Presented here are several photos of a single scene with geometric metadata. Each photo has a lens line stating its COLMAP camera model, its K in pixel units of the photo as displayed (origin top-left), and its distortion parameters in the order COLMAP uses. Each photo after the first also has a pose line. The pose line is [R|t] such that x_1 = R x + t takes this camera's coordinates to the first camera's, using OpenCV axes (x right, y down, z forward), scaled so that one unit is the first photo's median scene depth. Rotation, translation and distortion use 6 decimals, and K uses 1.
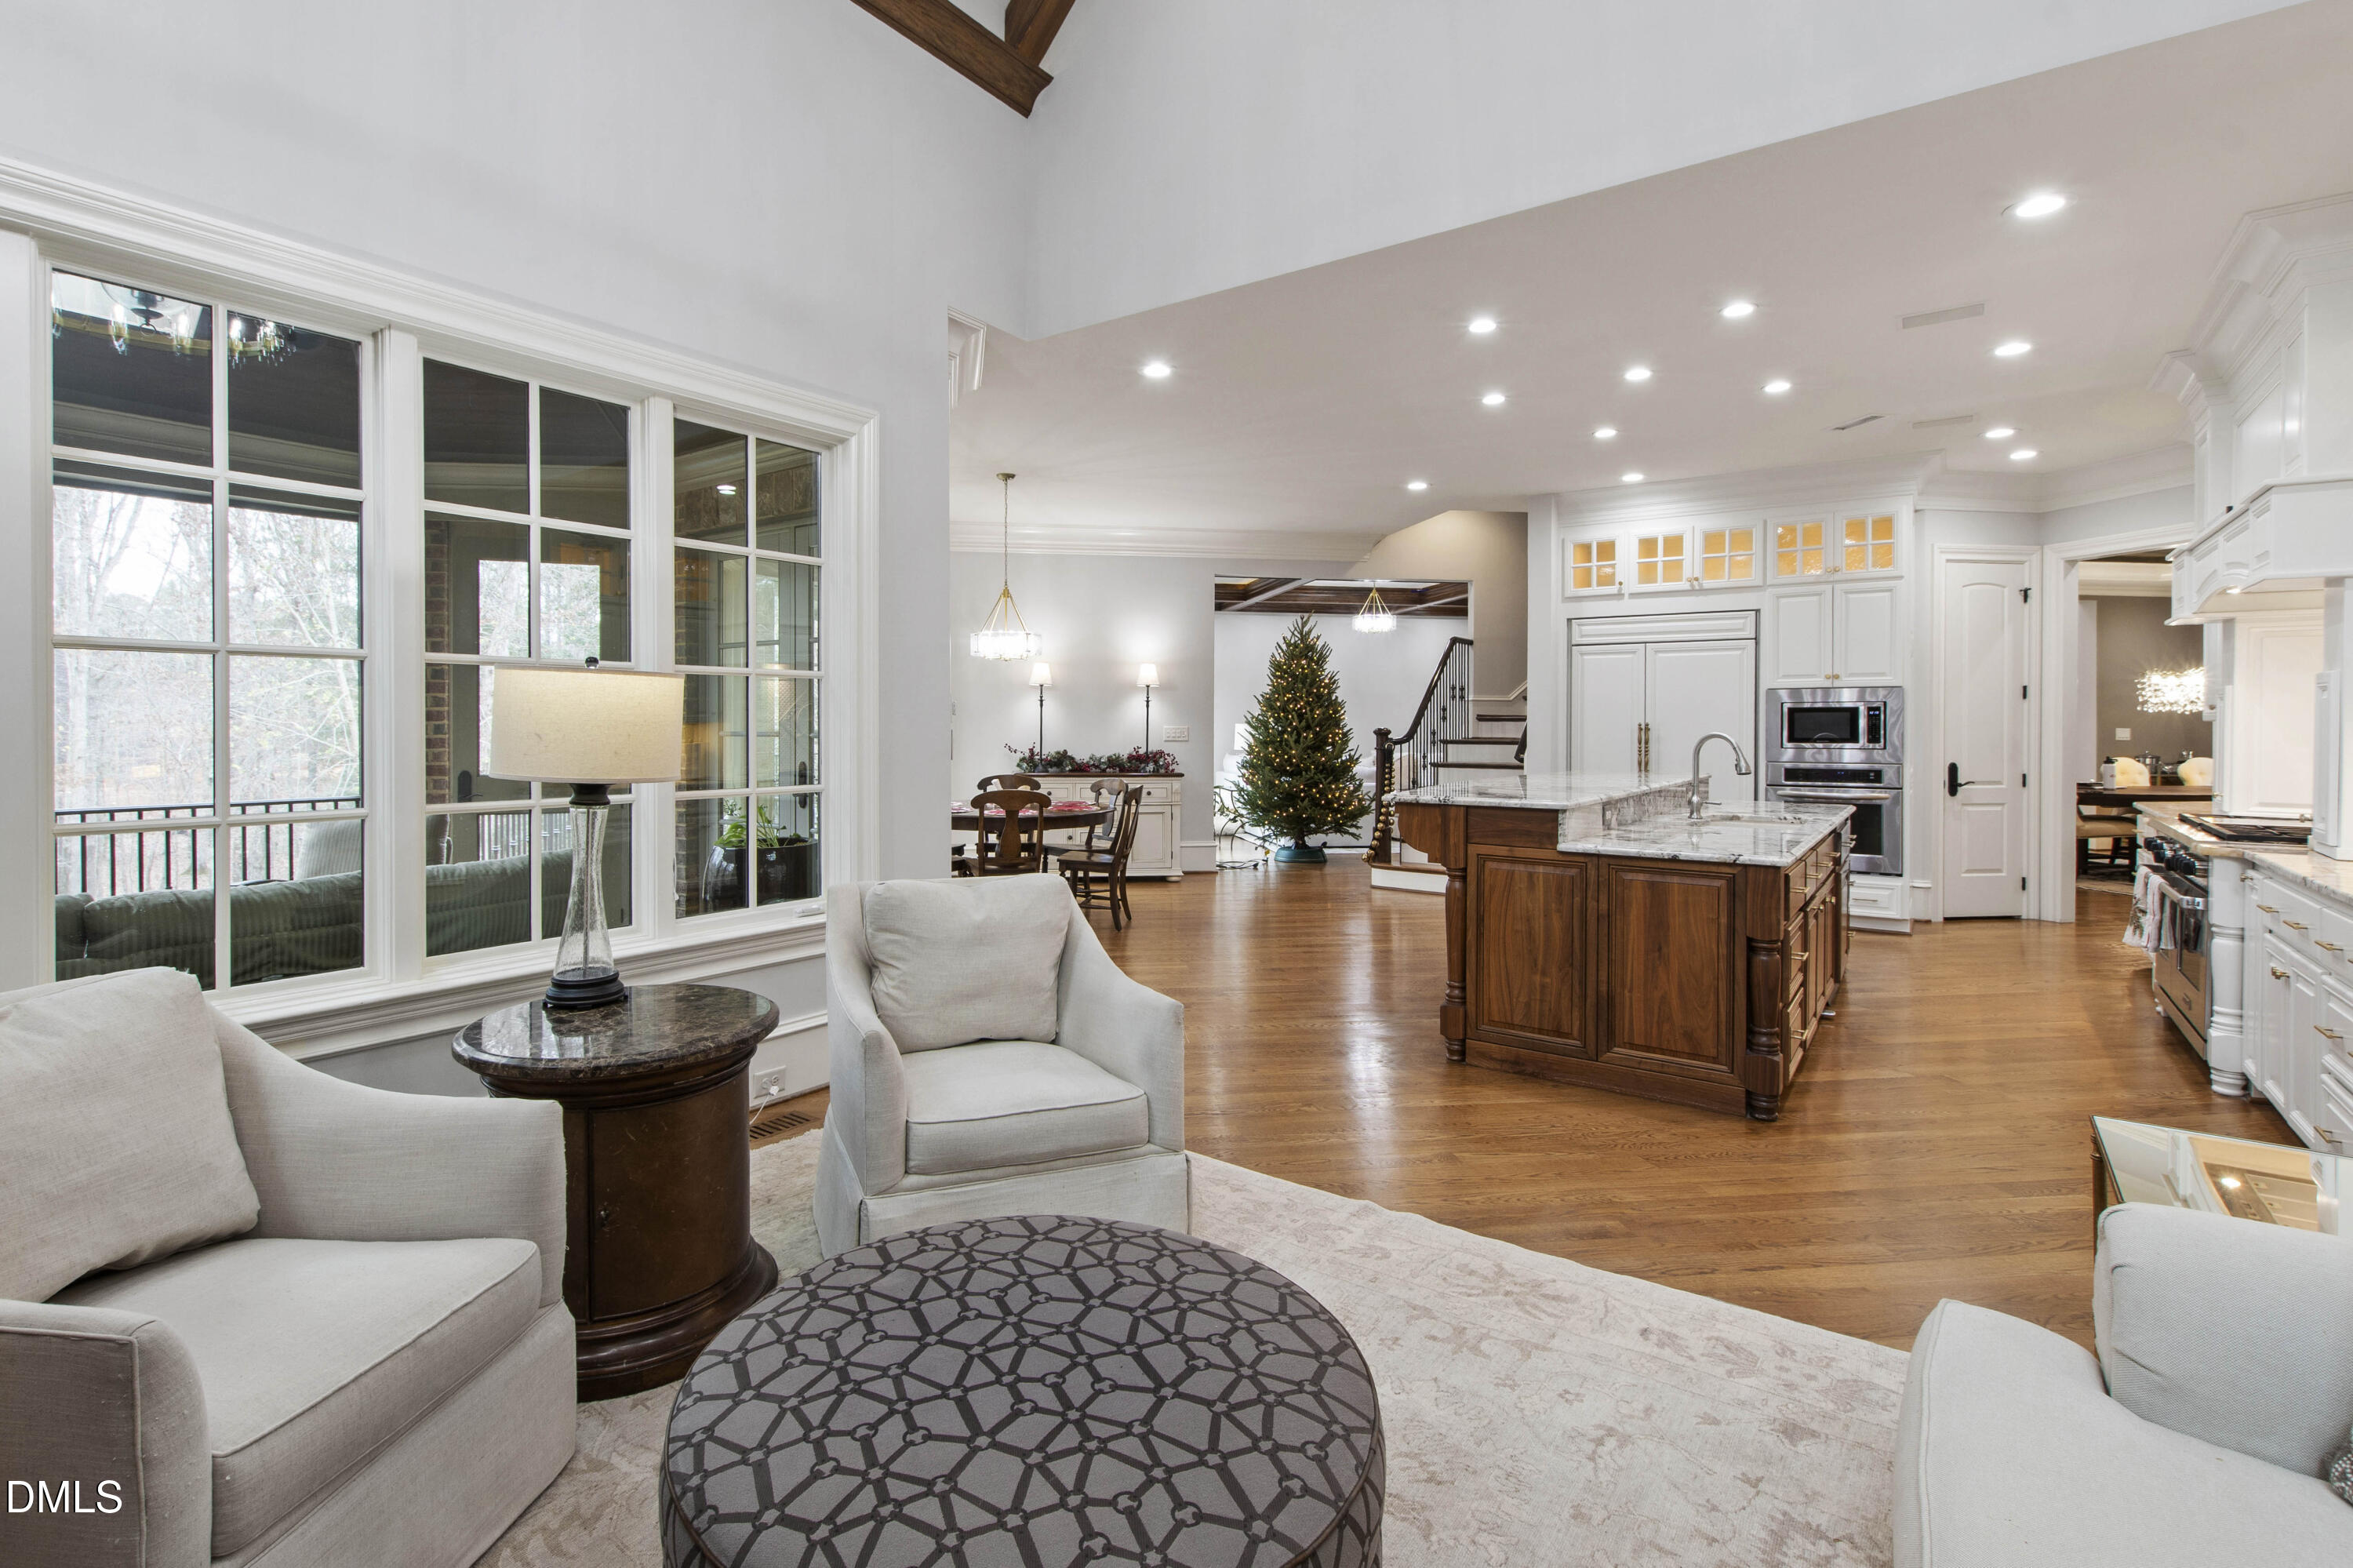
lens RADIAL K [[1093.0, 0, 1121.0], [0, 1093.0, 742.8], [0, 0, 1]] dist [-0.014690, -0.000110]
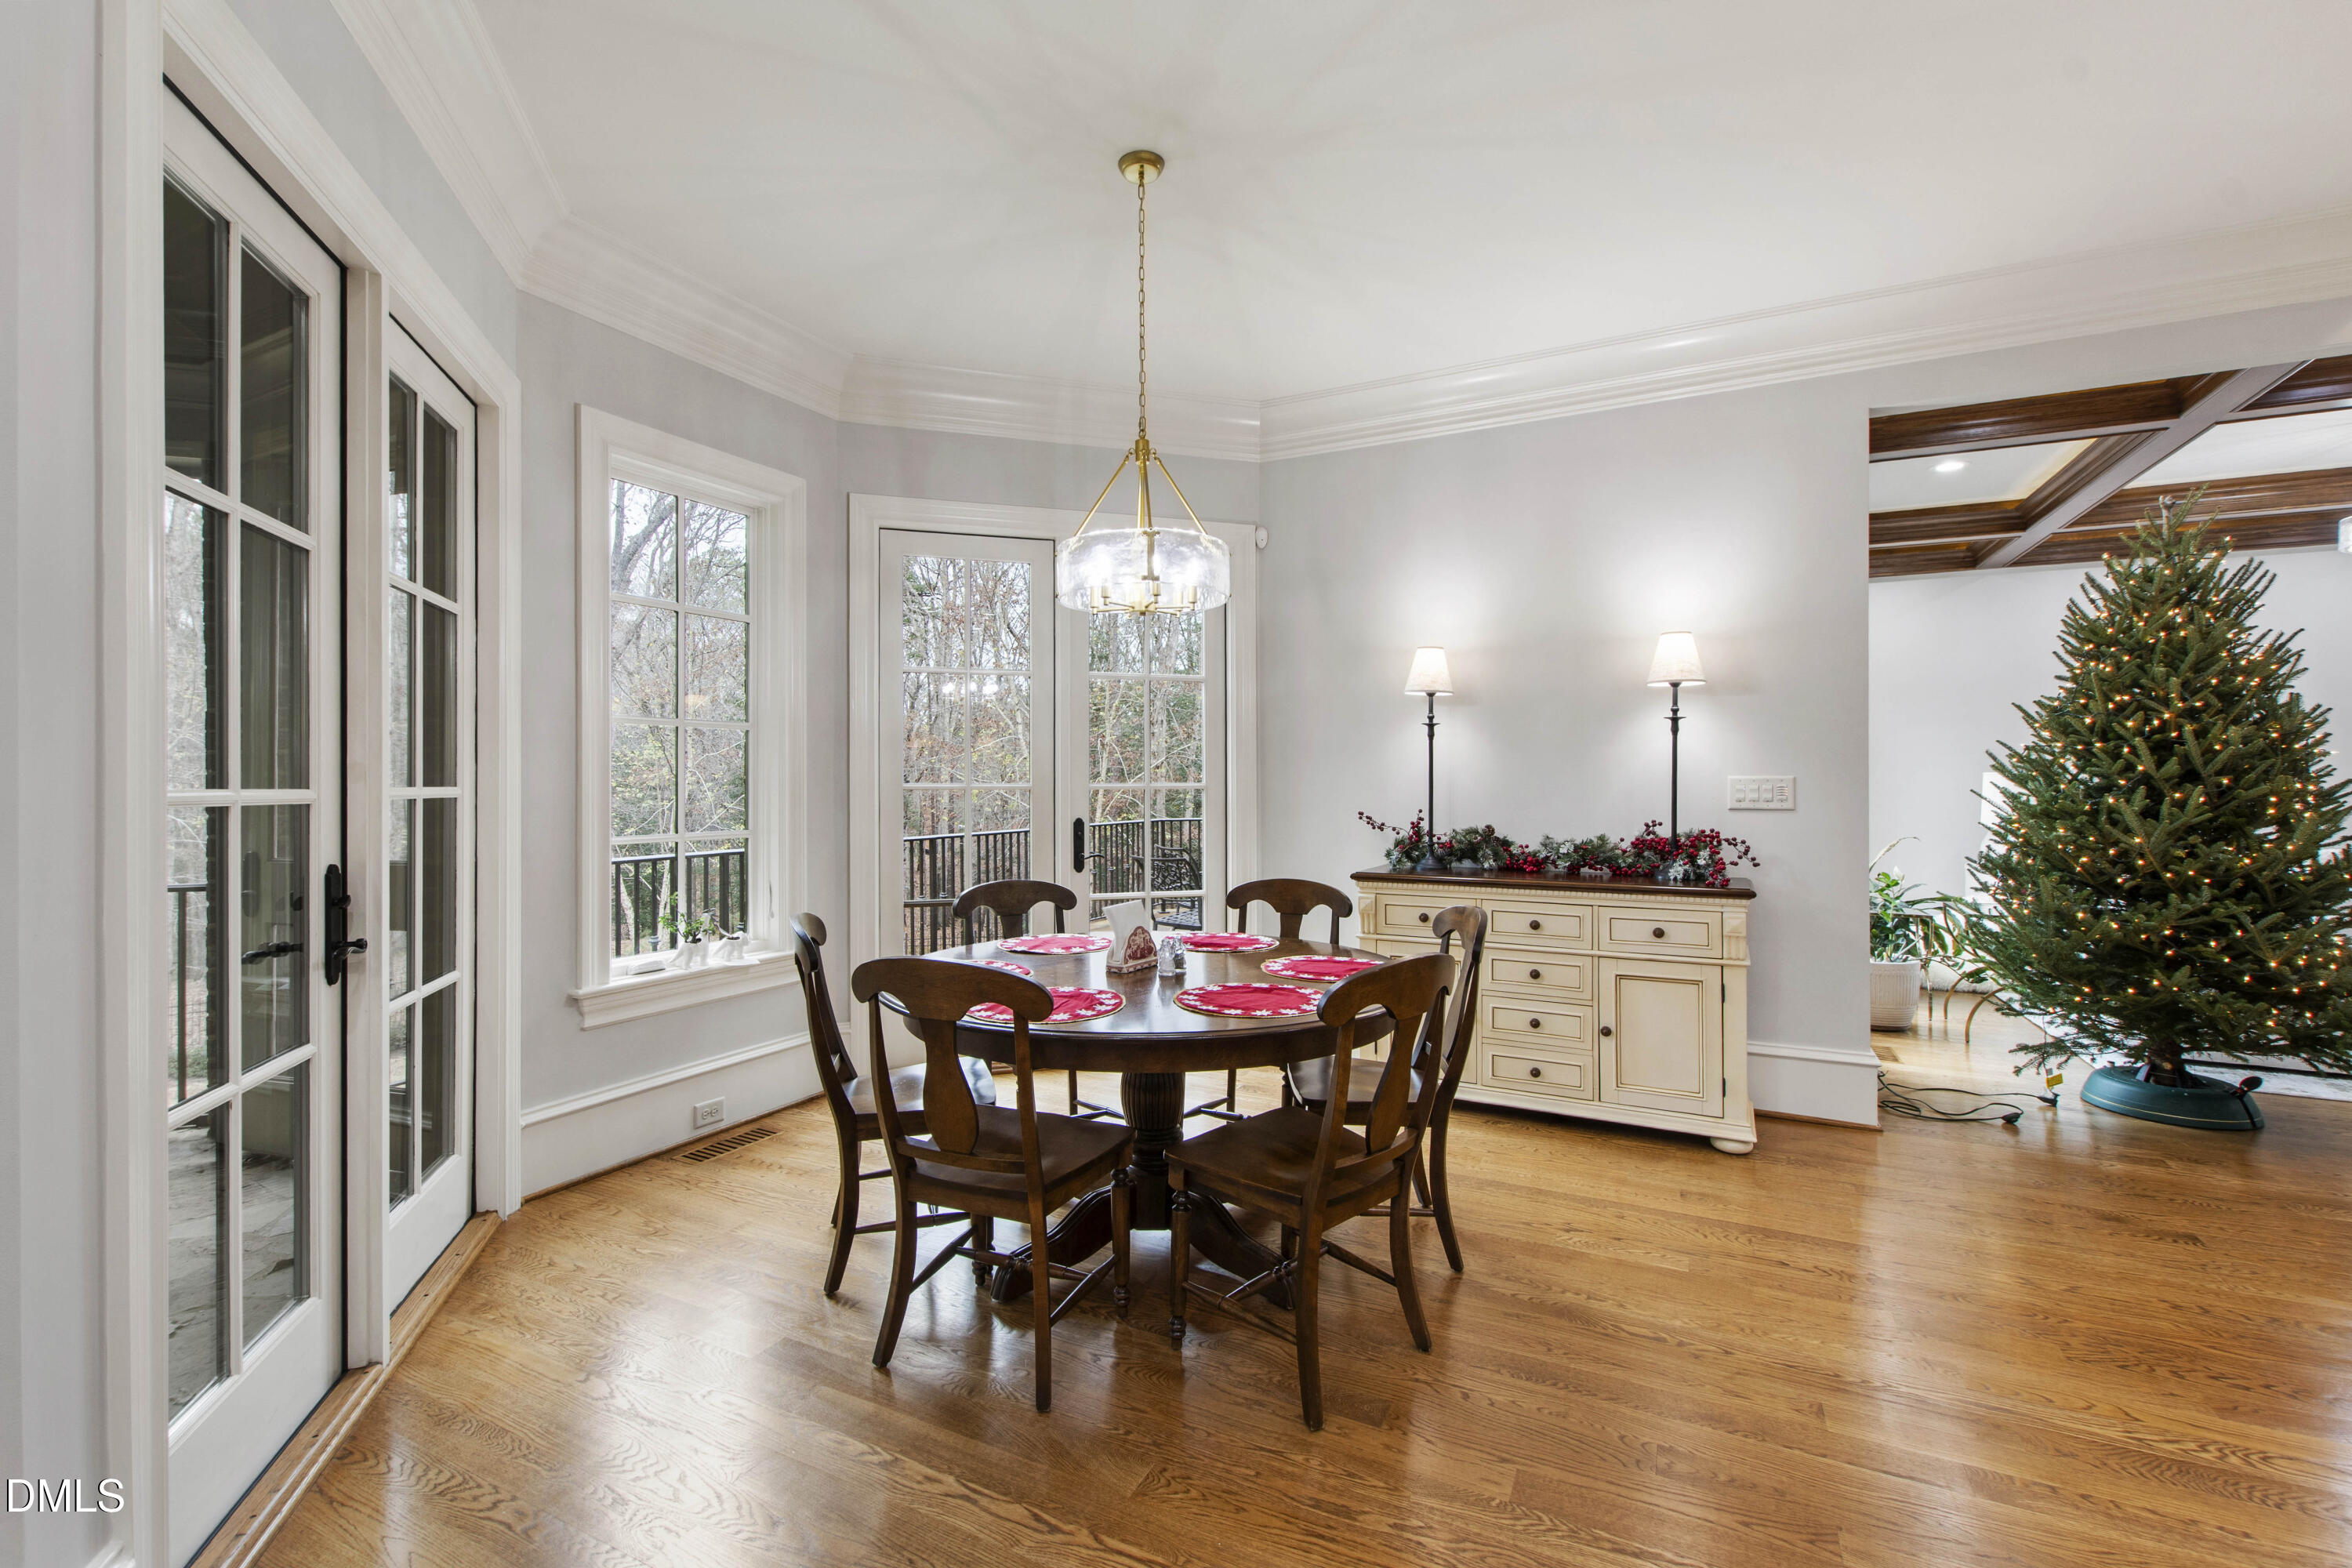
lens RADIAL K [[1029.3, 0, 1165.8], [0, 1029.3, 778.1], [0, 0, 1]] dist [0.009090, -0.005509]
pose [[0.807555, -0.005446, -0.589767, 0.126756], [-0.006523, 0.999814, -0.018163, -0.006548], [0.589756, 0.018515, 0.807369, 0.661669]]
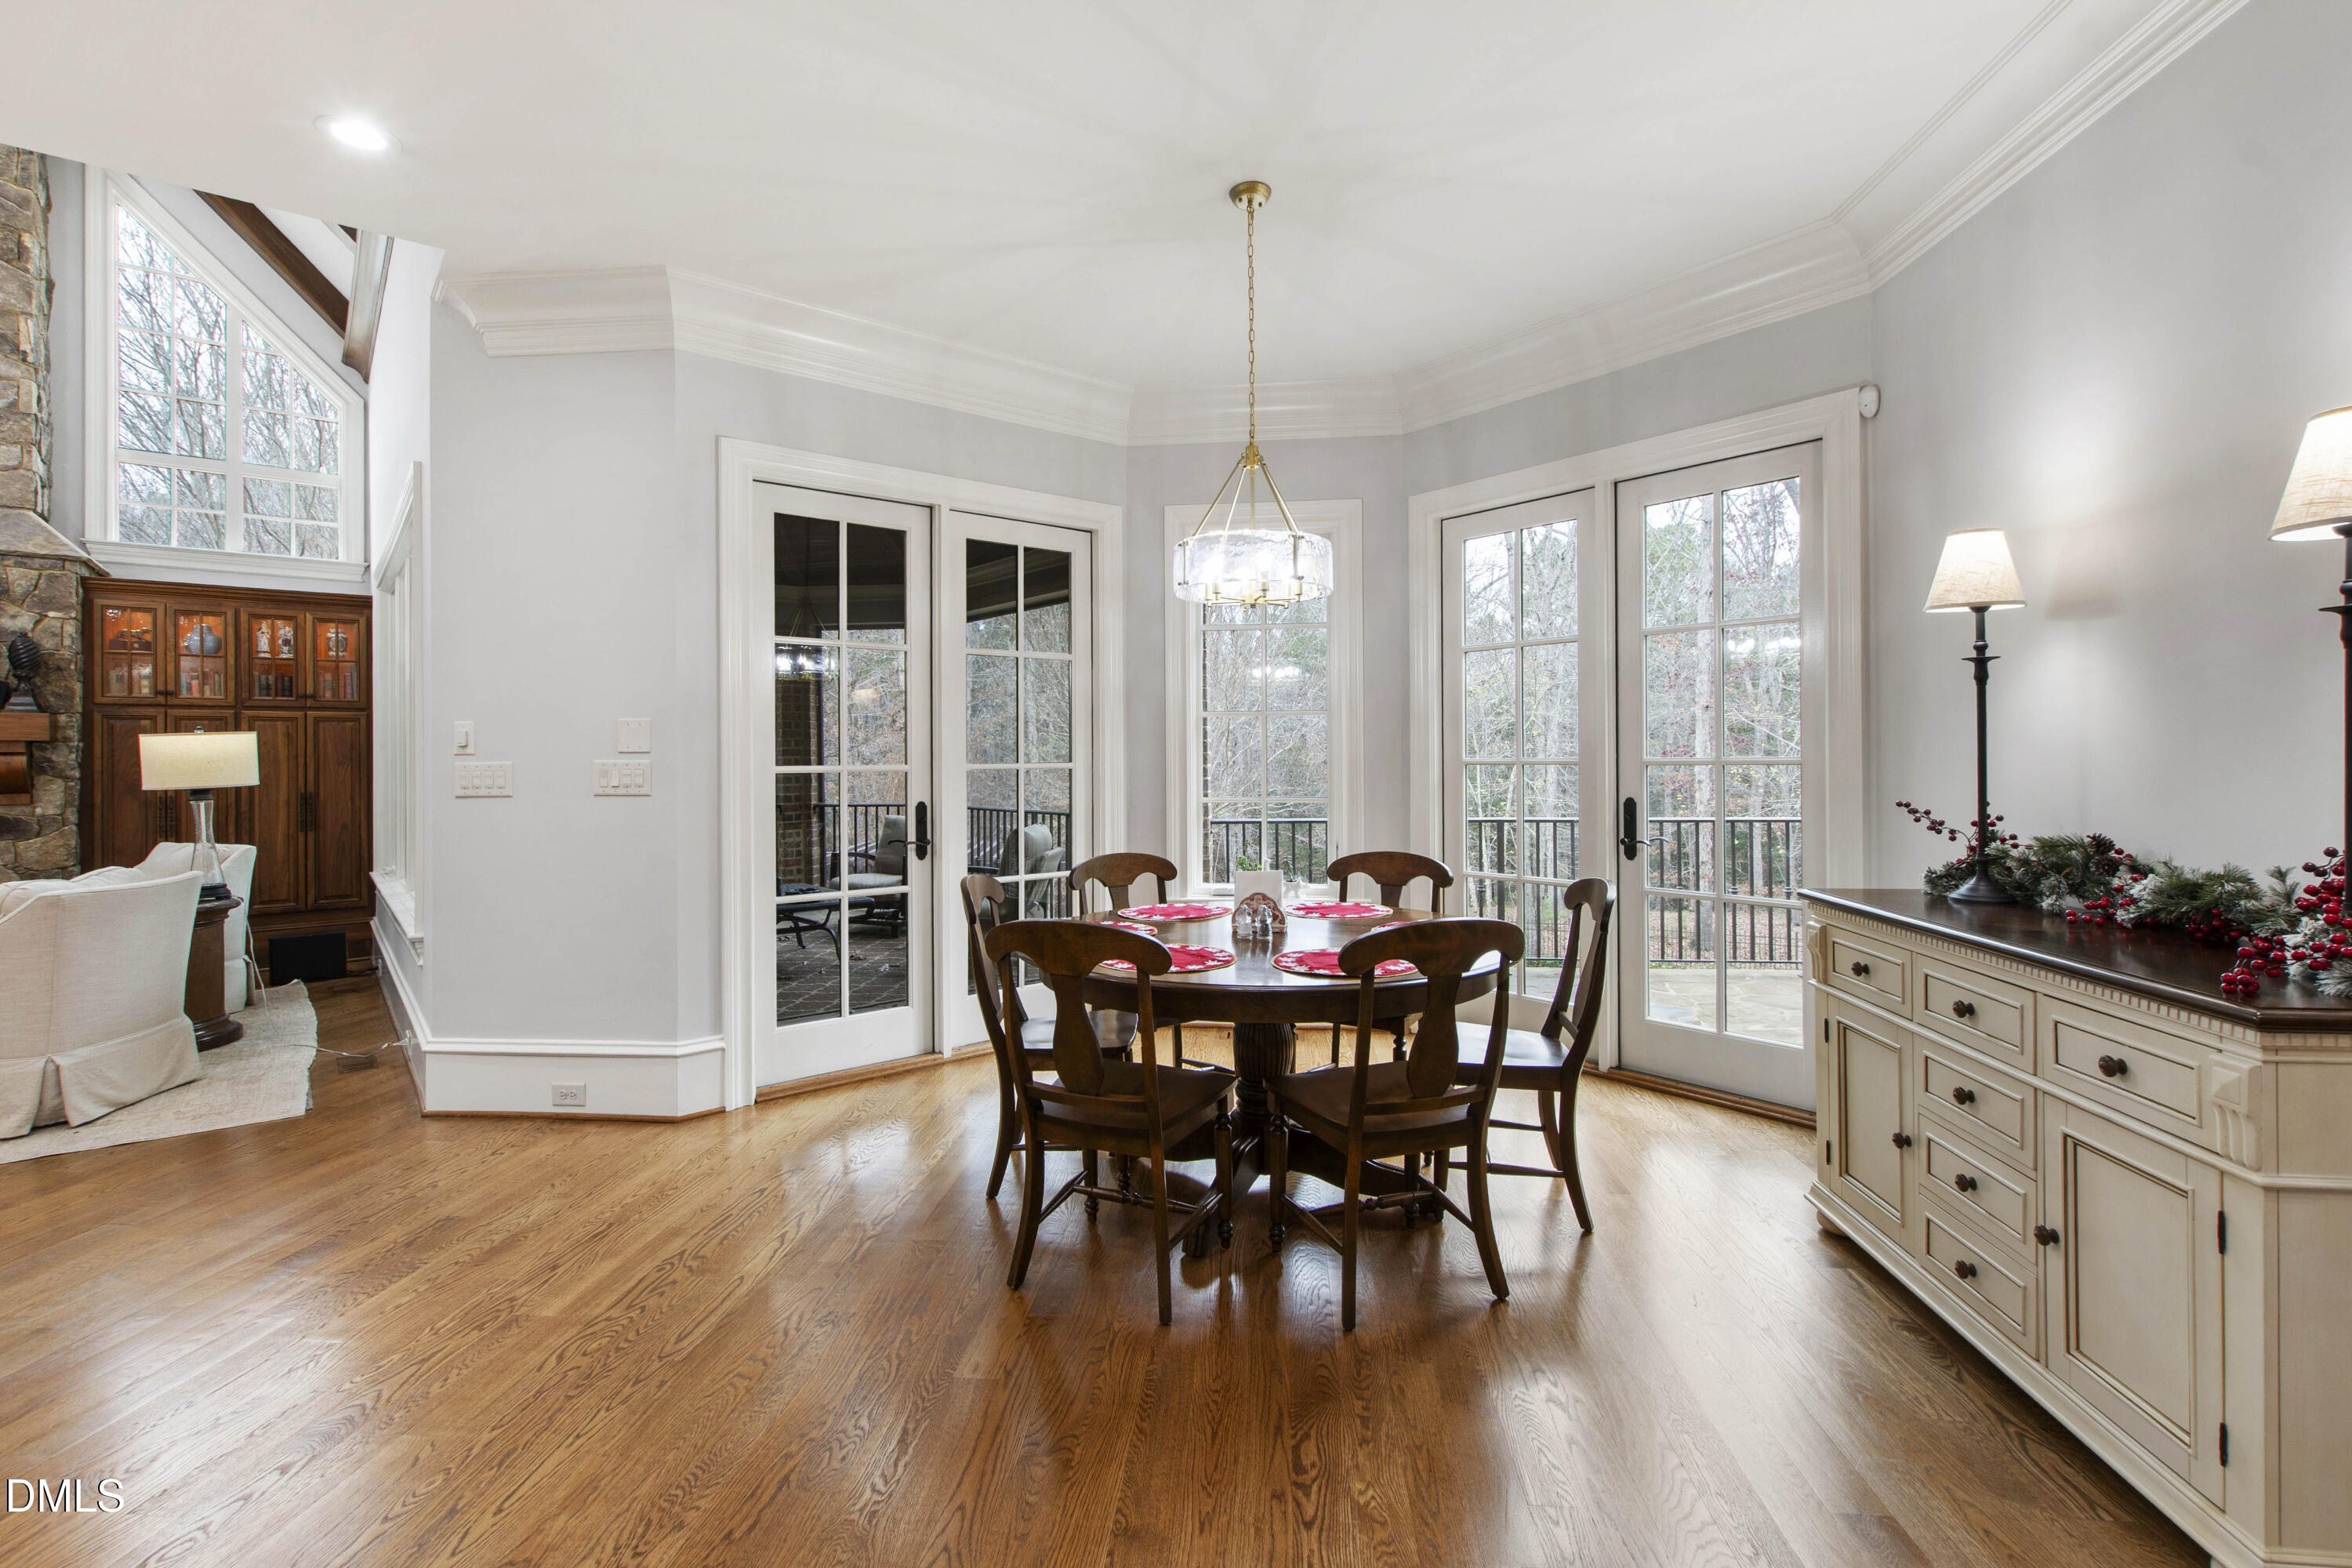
lens RADIAL K [[1029.3, 0, 1173.3], [0, 1029.3, 752.5], [0, 0, 1]] dist [0.009090, -0.005509]
pose [[-0.233766, 0.000571, -0.972293, 0.300004], [-0.005791, 0.999981, 0.001979, -0.015552], [0.972276, 0.006093, -0.233759, 1.016696]]
